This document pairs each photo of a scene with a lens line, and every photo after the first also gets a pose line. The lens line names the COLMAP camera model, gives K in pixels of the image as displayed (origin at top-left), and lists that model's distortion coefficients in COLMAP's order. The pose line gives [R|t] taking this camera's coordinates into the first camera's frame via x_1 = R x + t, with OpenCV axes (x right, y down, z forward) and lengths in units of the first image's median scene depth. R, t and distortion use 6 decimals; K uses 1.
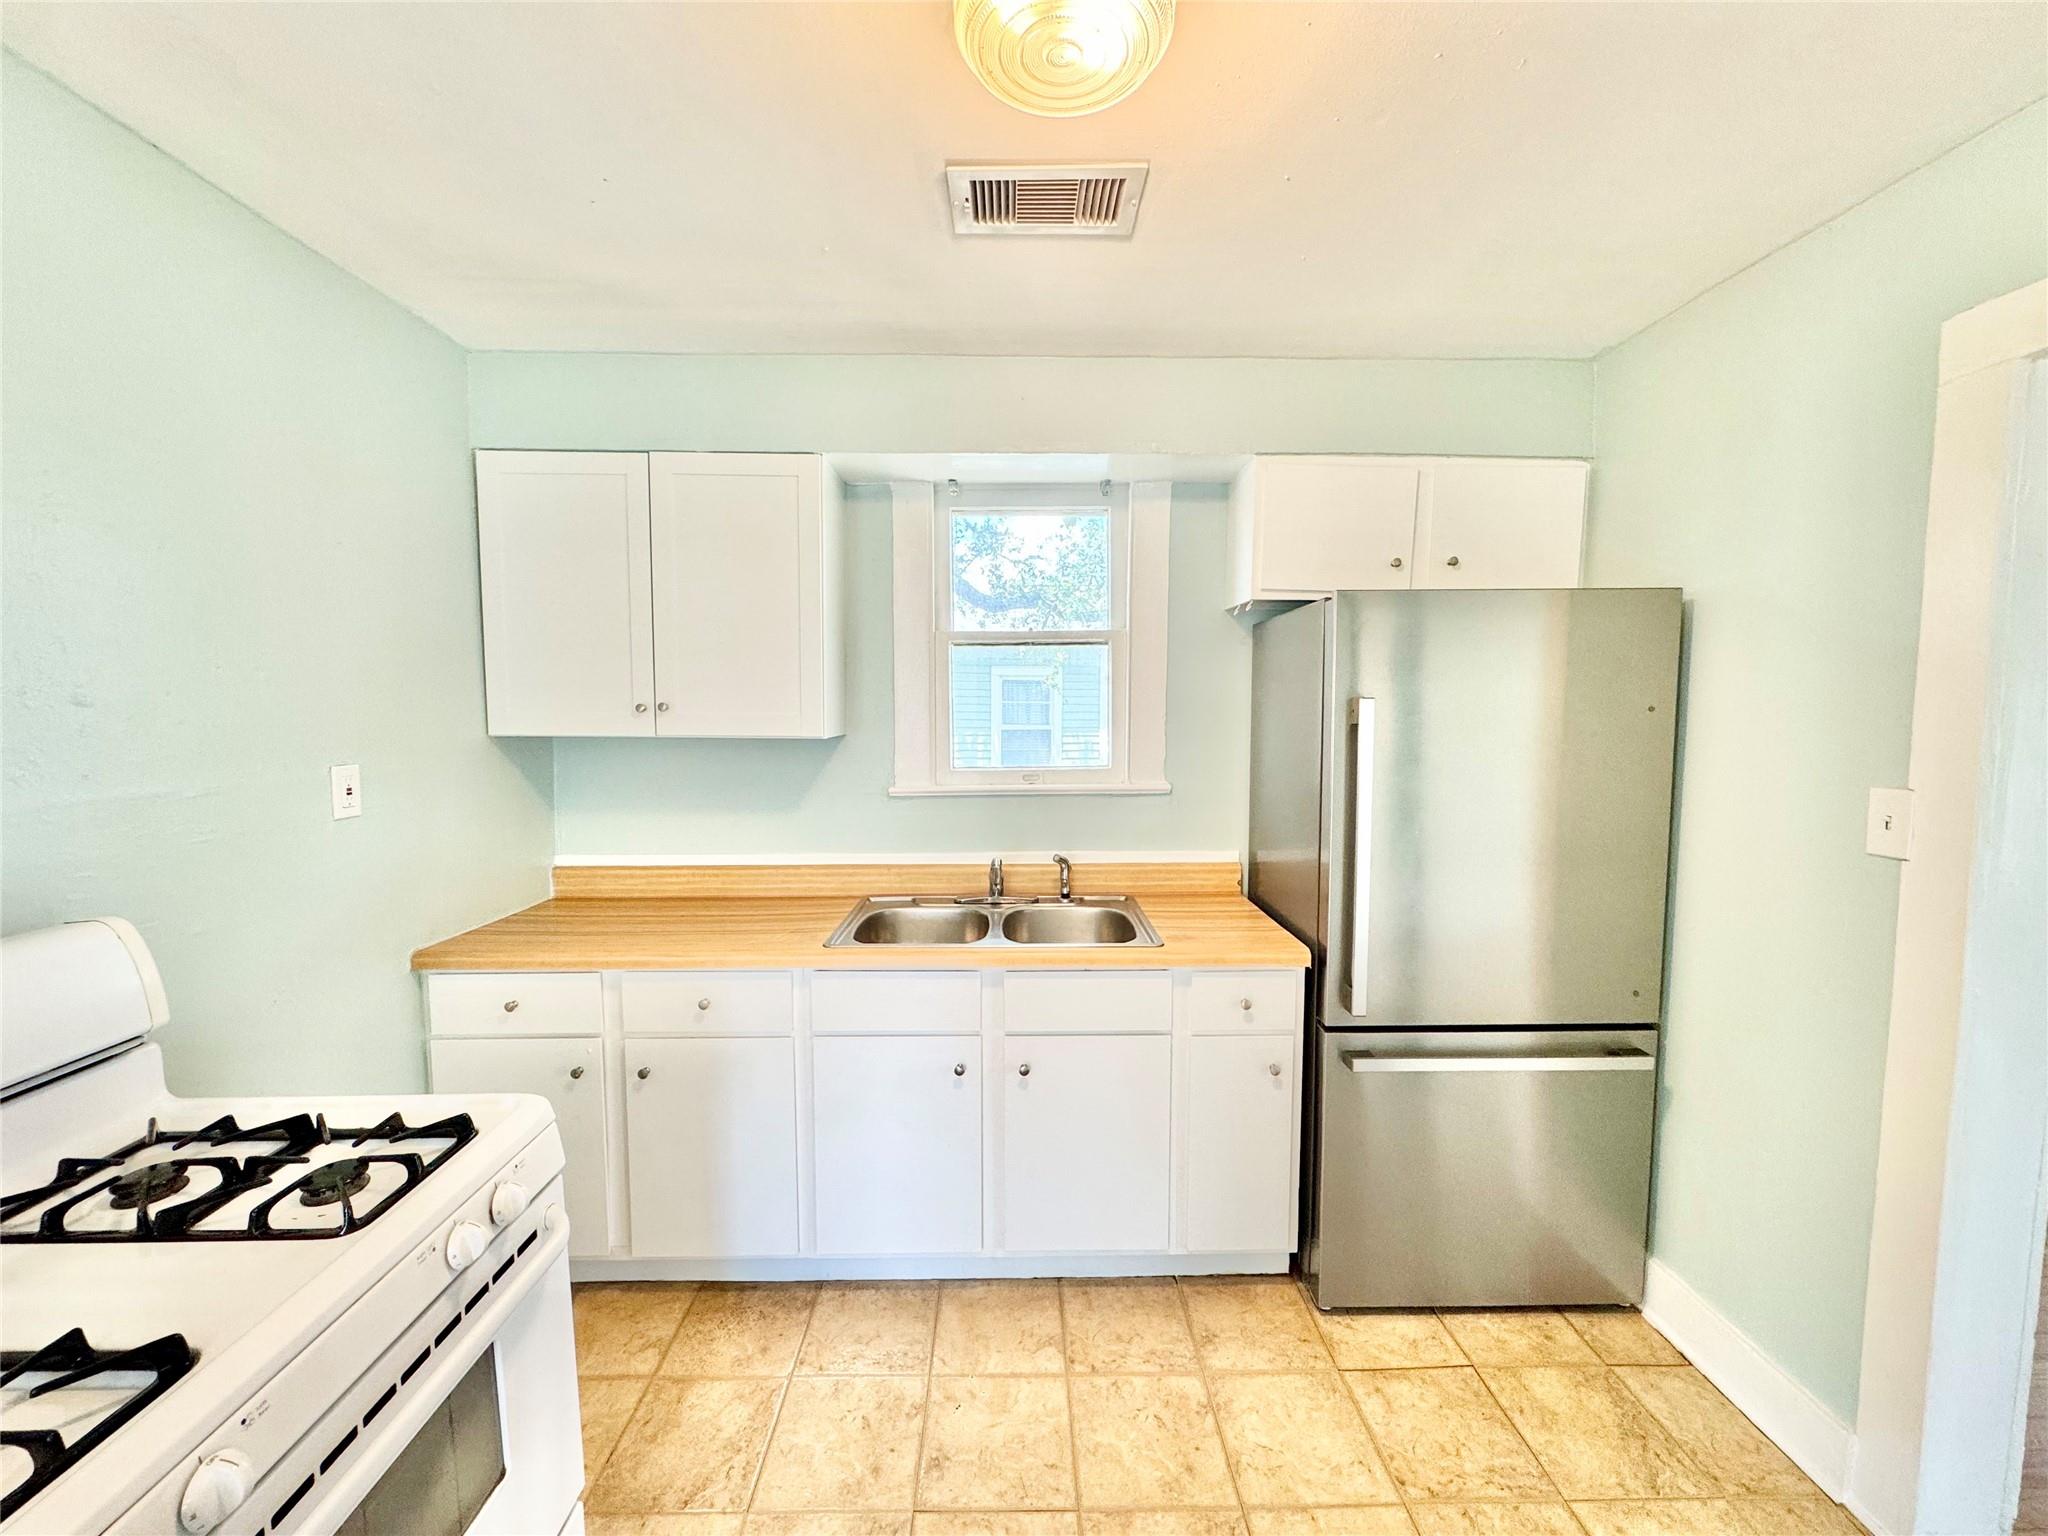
lens RADIAL K [[815.2, 0, 1023.1], [0, 815.2, 767.6], [0, 0, 1]] dist [-0.003731, 0.000185]
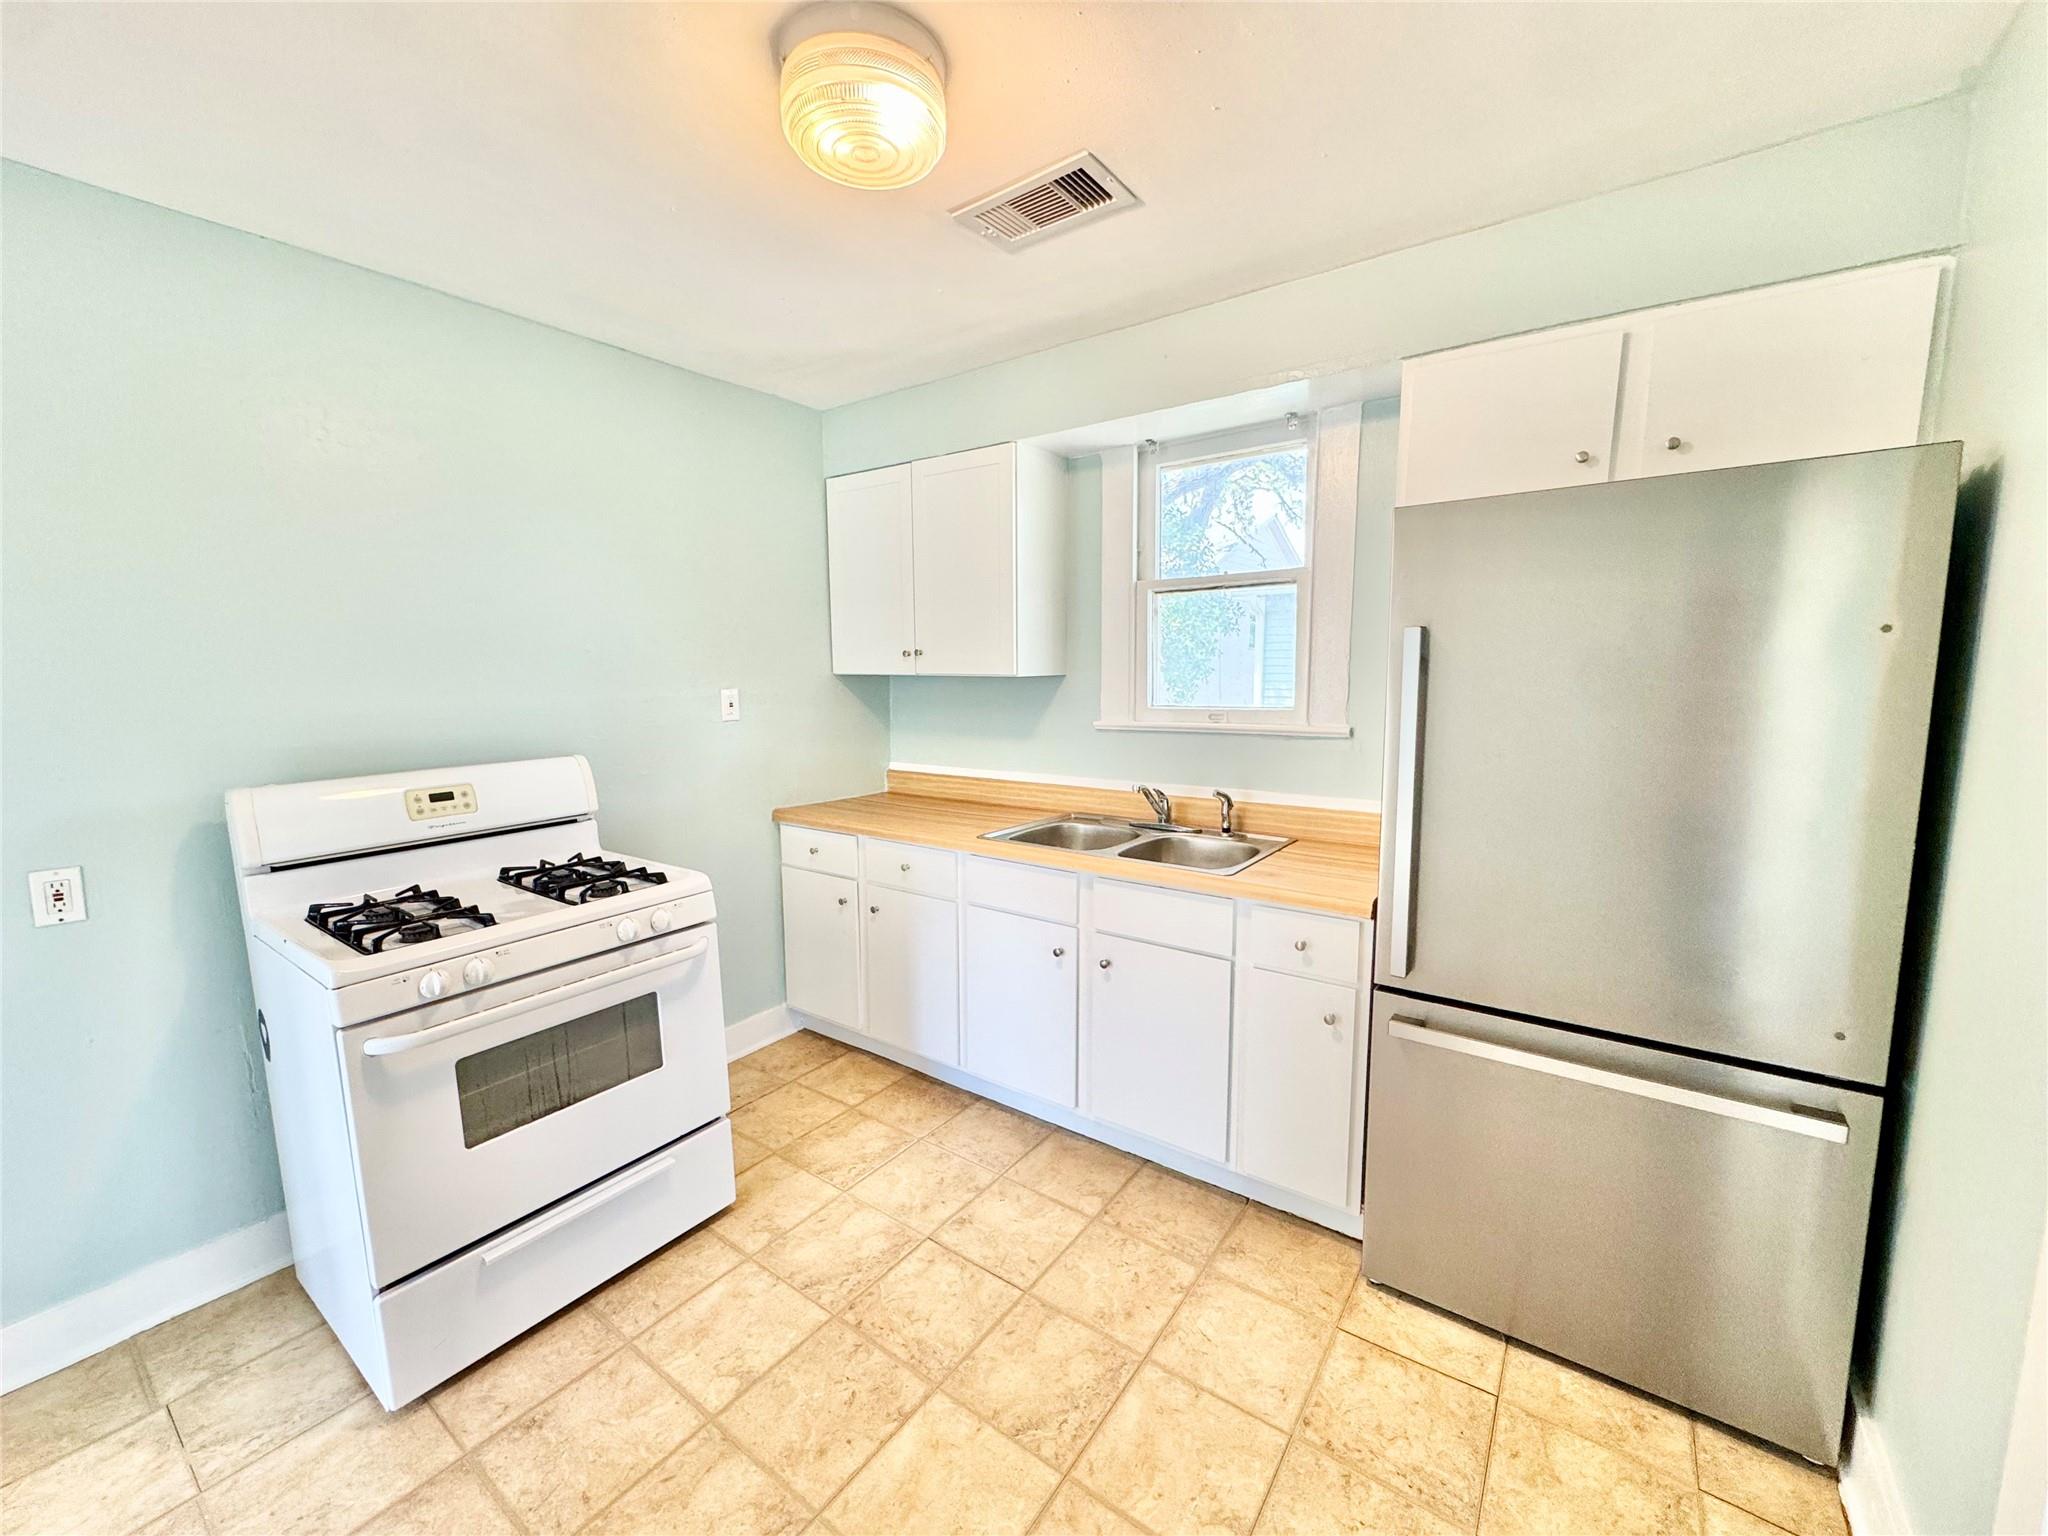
lens RADIAL K [[815.2, 0, 1025.6], [0, 815.2, 769.5], [0, 0, 1]] dist [-0.003731, 0.000185]
pose [[0.800466, 0.068886, -0.595407, 0.571817], [-0.038123, 0.997214, 0.064120, 0.027964], [0.598165, -0.028627, 0.800862, 0.019356]]
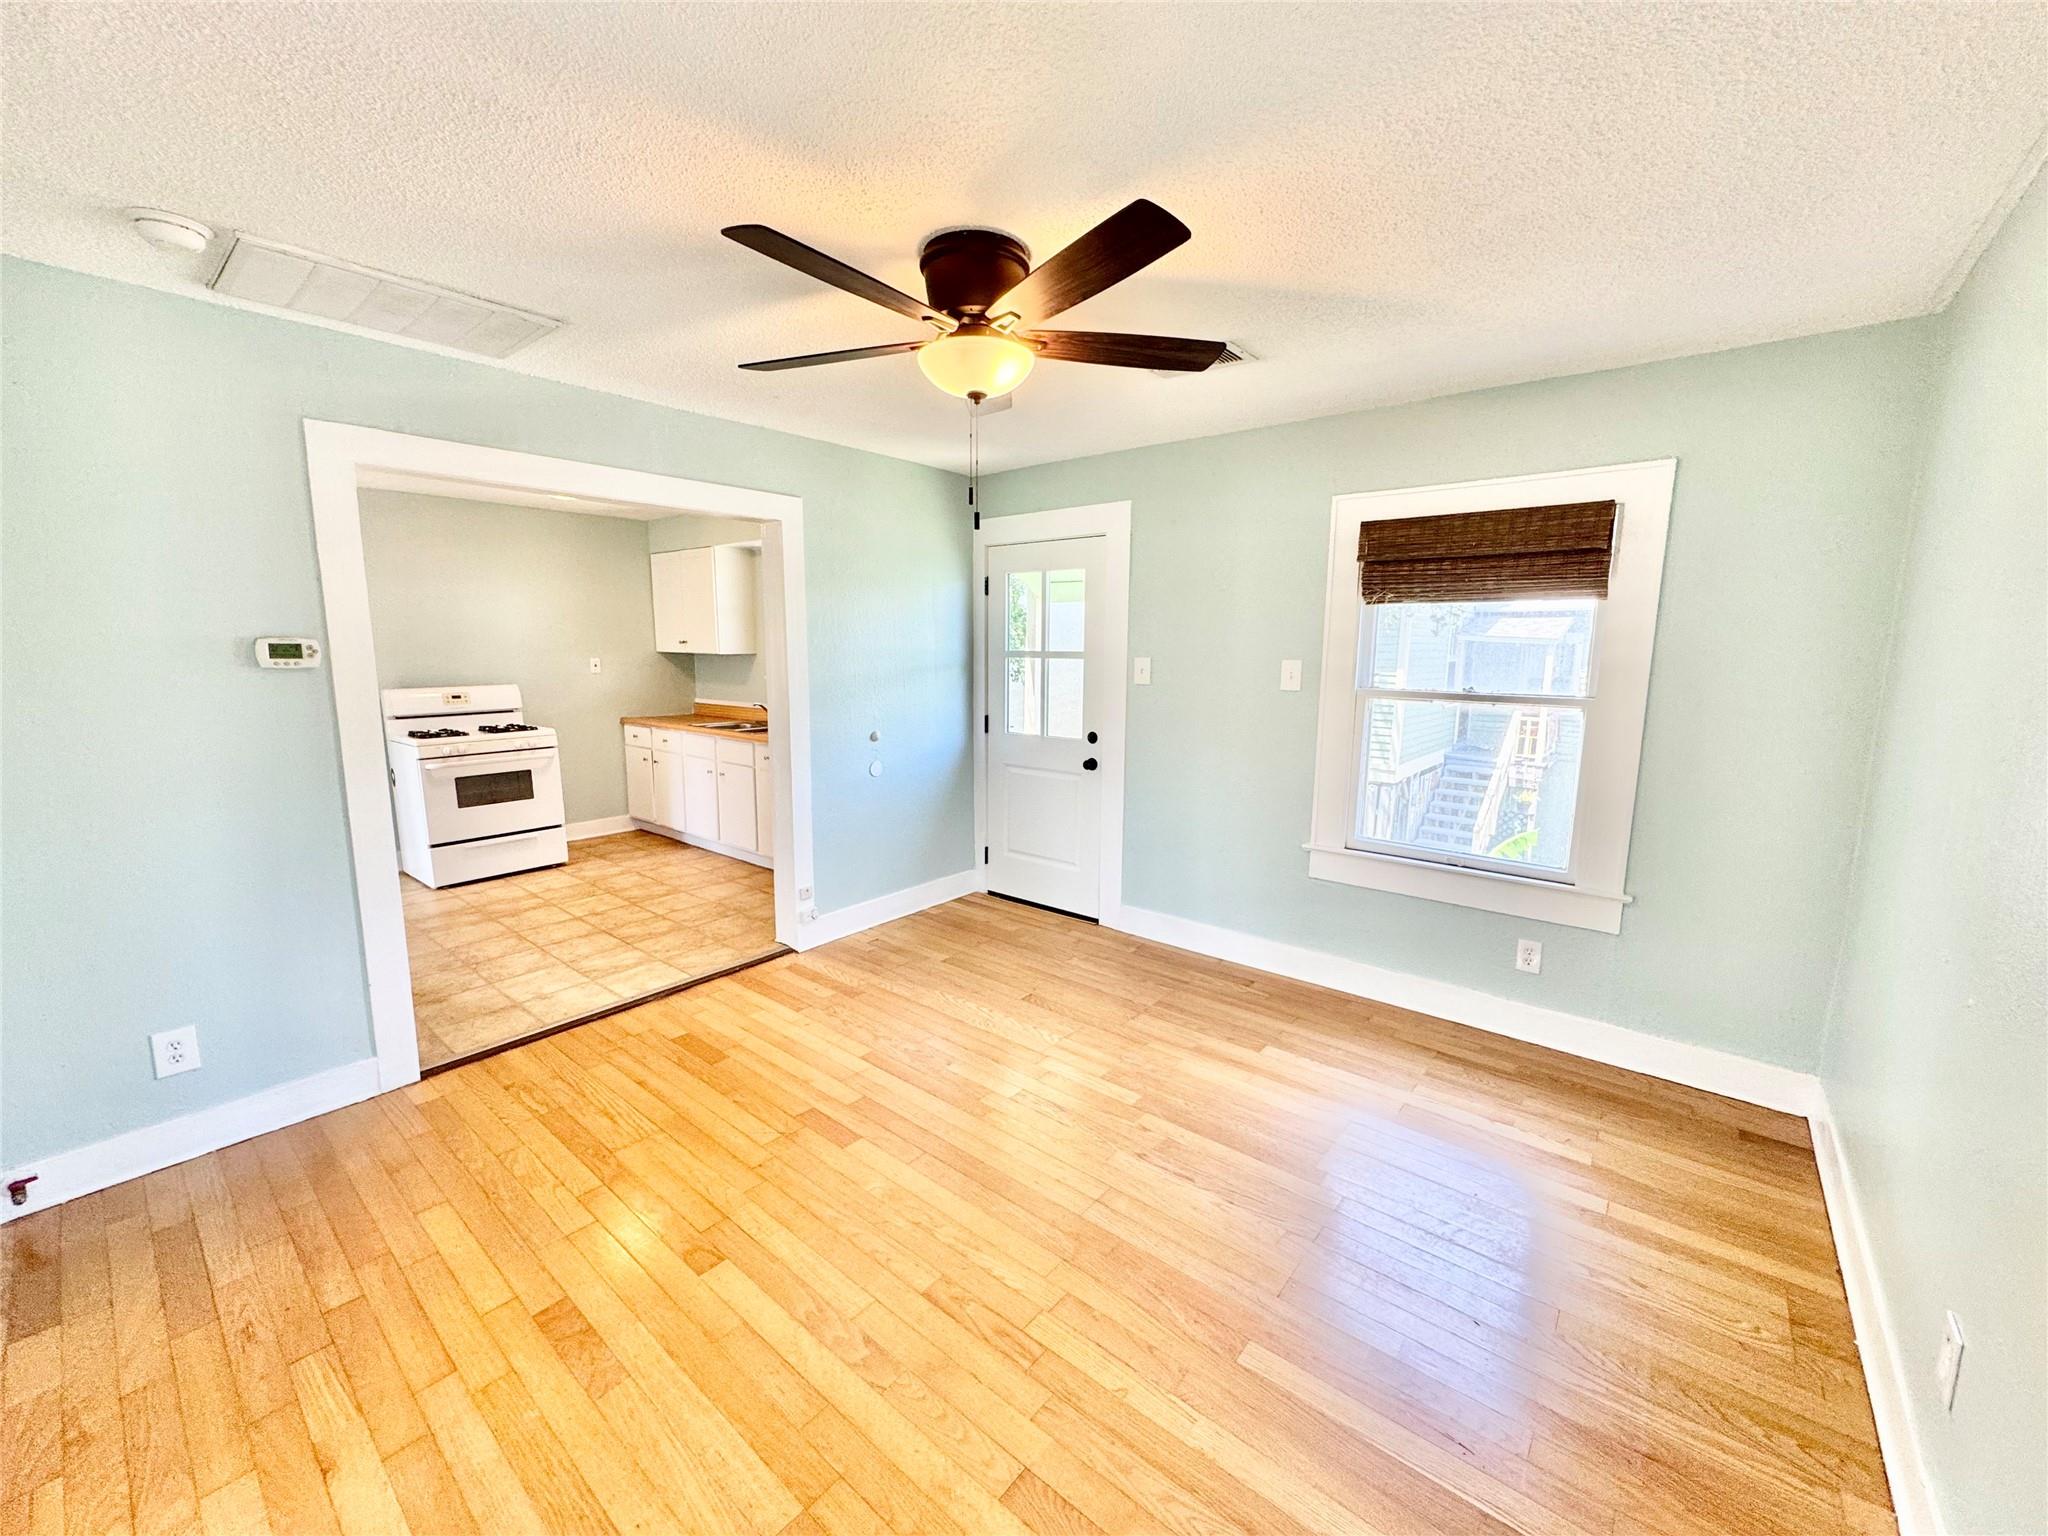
lens RADIAL K [[815.2, 0, 1028.2], [0, 815.2, 771.5], [0, 0, 1]] dist [-0.003731, 0.000185]
pose [[0.759966, 0.103539, -0.641663, 2.544529], [-0.056164, 0.993999, 0.093874, 0.043198], [0.647532, -0.035303, 0.761220, -0.427988]]
